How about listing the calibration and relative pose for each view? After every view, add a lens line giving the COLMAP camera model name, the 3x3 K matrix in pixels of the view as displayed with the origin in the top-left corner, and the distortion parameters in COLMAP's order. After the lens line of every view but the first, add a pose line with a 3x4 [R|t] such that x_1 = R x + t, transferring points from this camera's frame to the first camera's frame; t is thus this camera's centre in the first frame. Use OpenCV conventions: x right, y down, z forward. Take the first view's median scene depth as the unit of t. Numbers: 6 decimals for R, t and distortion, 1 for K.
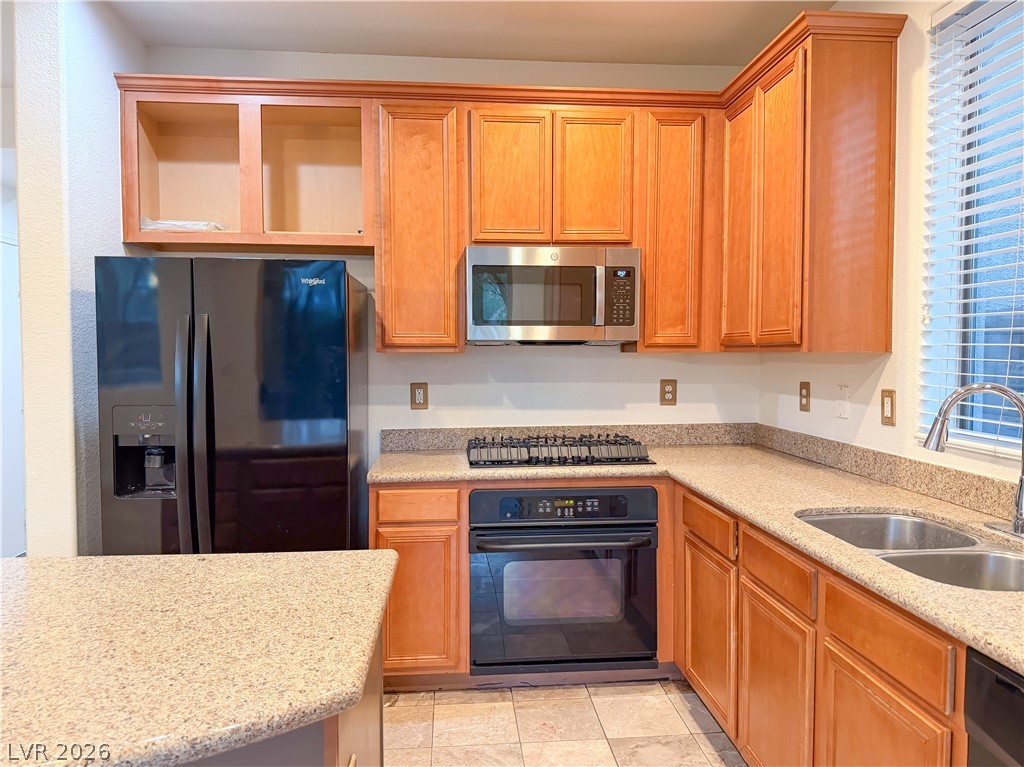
lens RADIAL K [[727.1, 0, 515.4], [0, 727.1, 381.0], [0, 0, 1]] dist [0.029553, -0.006568]
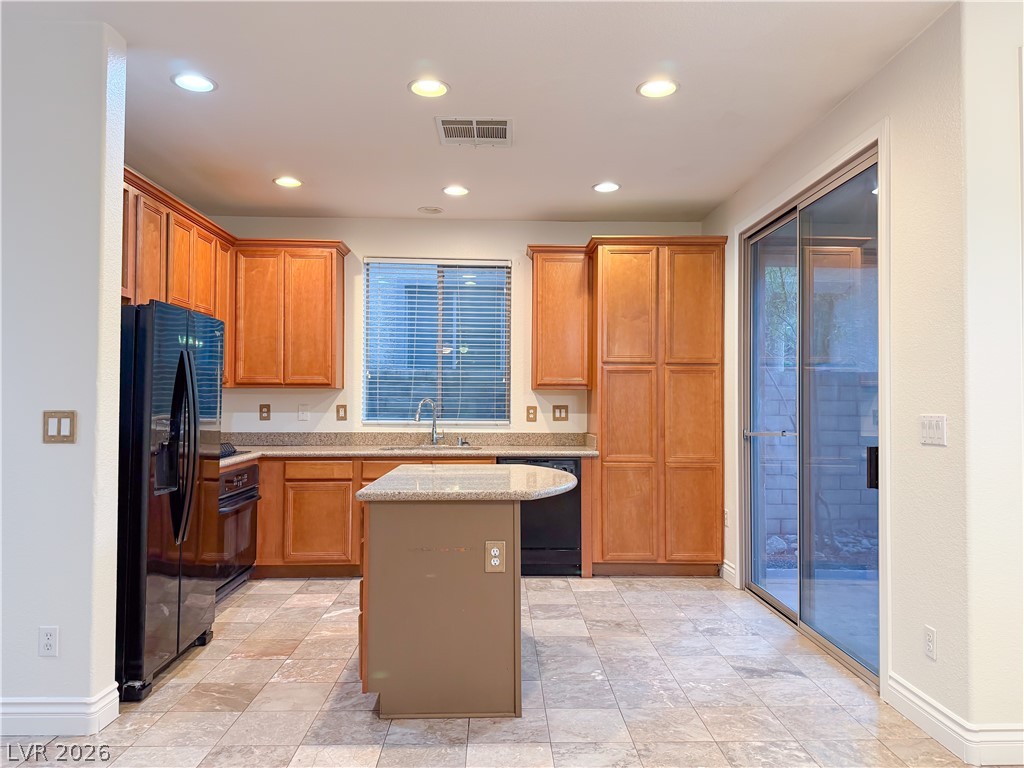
lens RADIAL K [[727.1, 0, 507.7], [0, 727.1, 383.8], [0, 0, 1]] dist [0.029553, -0.006568]
pose [[0.092699, 0.012101, 0.995621, -1.710097], [0.034691, 0.999280, -0.015375, -0.001264], [-0.995090, 0.035965, 0.092213, 0.264422]]
